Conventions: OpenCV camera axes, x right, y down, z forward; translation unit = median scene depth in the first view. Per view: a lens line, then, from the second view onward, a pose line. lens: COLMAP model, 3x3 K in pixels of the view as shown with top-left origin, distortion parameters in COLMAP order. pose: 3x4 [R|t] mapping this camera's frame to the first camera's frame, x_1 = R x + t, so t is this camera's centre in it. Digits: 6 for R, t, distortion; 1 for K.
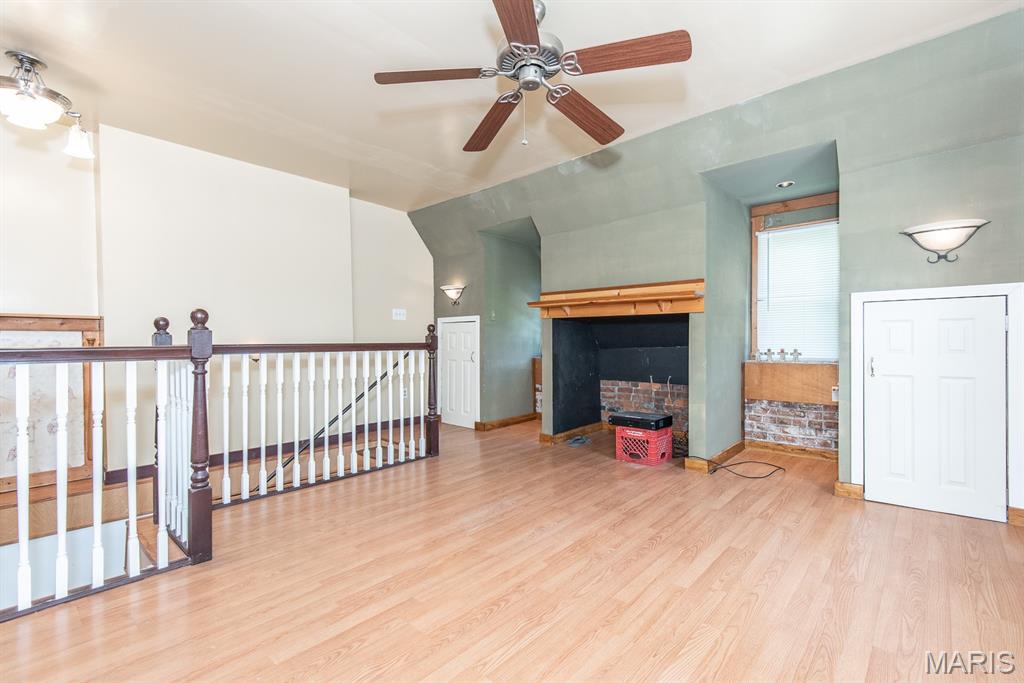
lens RADIAL K [[462.7, 0, 512.0], [0, 462.7, 341.5], [0, 0, 1]] dist [0.045753, -0.022901]
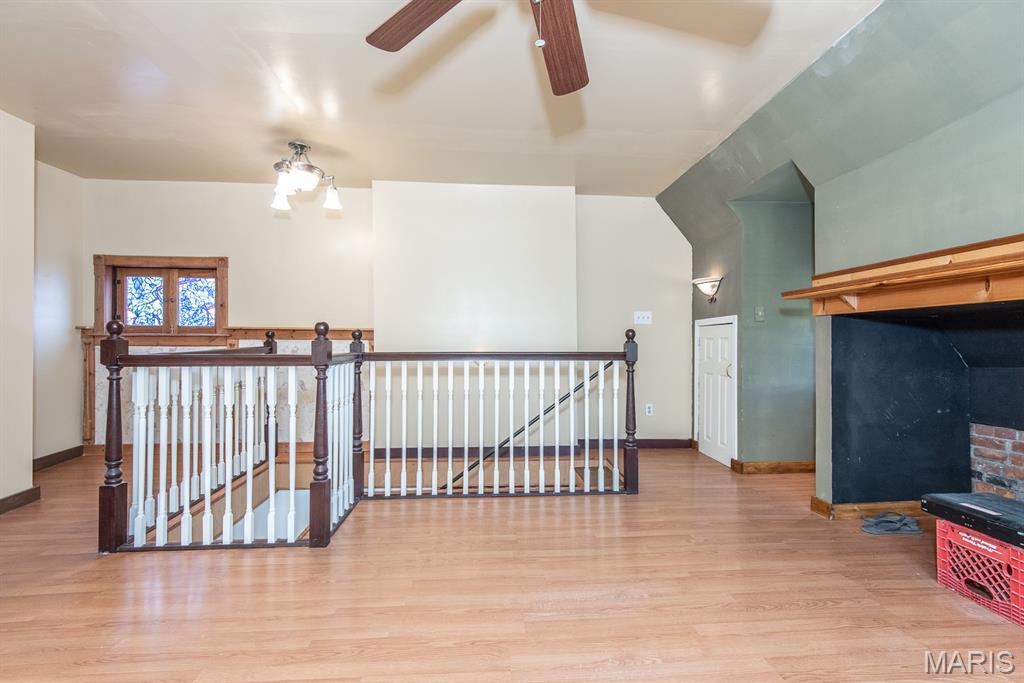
lens RADIAL K [[462.7, 0, 512.0], [0, 462.7, 341.5], [0, 0, 1]] dist [0.045753, -0.022901]
pose [[0.717777, -0.000699, -0.696273, 0.250067], [-0.006137, 0.999954, -0.007331, -0.008072], [0.696246, 0.009535, 0.717740, 0.286564]]
